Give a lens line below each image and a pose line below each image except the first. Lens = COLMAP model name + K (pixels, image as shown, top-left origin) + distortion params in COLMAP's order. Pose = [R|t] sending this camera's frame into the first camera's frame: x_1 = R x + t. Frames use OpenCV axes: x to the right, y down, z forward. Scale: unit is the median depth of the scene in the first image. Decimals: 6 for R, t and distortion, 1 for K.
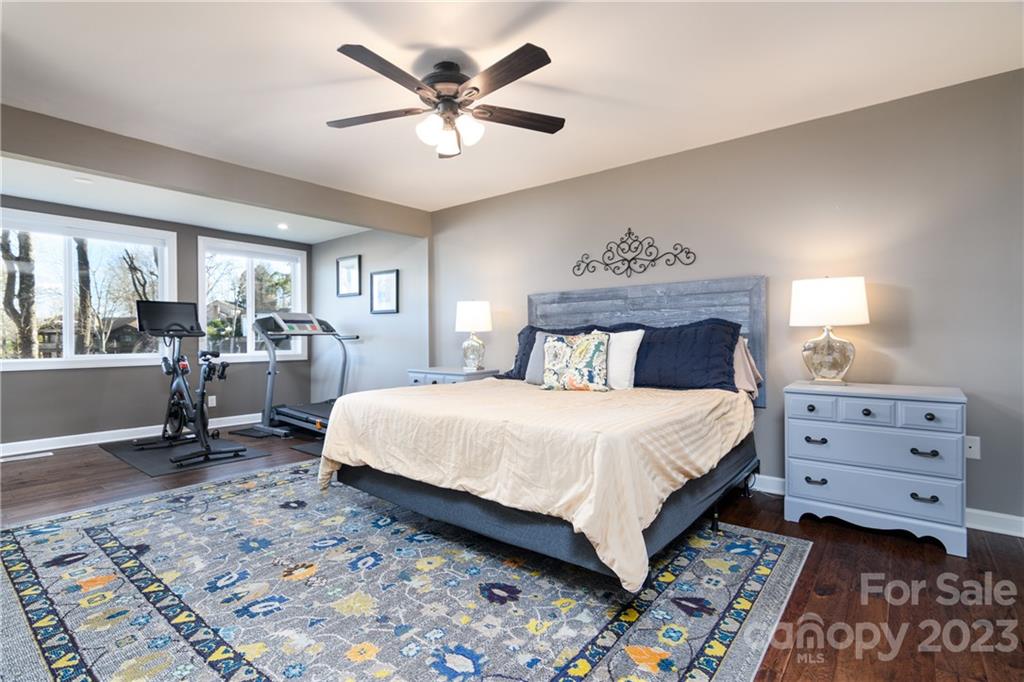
lens RADIAL K [[491.1, 0, 509.4], [0, 491.1, 335.2], [0, 0, 1]] dist [-0.001909, 0.000266]
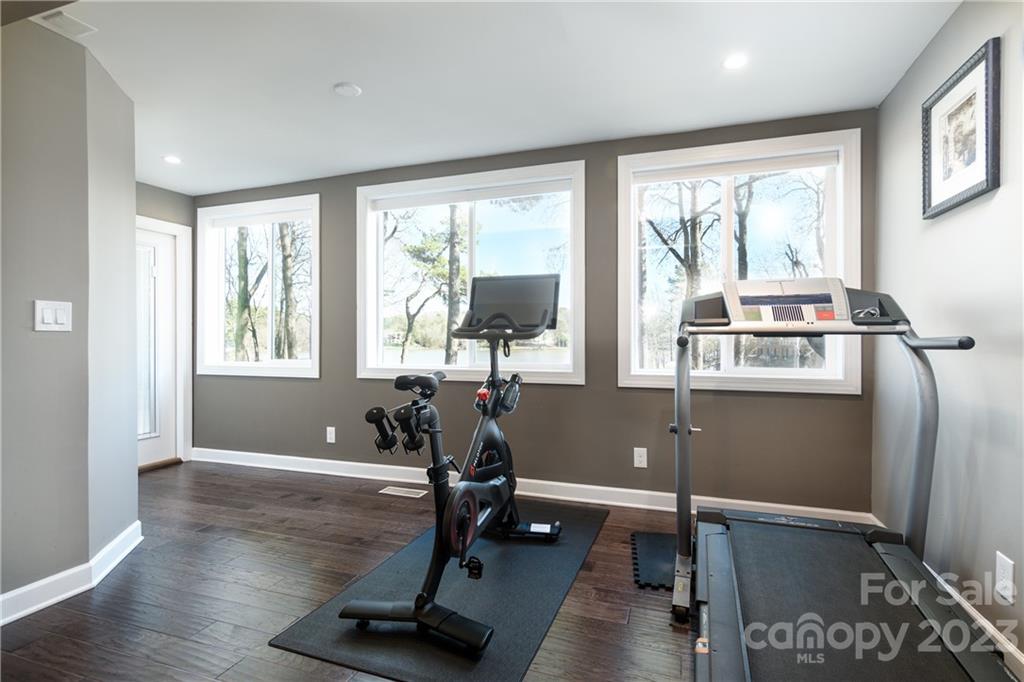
lens RADIAL K [[491.1, 0, 509.4], [0, 491.1, 335.2], [0, 0, 1]] dist [-0.001909, 0.000266]
pose [[0.326436, 0.004187, -0.945210, -0.130273], [0.004261, 0.999974, 0.005901, -0.002586], [0.945210, -0.005954, 0.326409, 0.630857]]
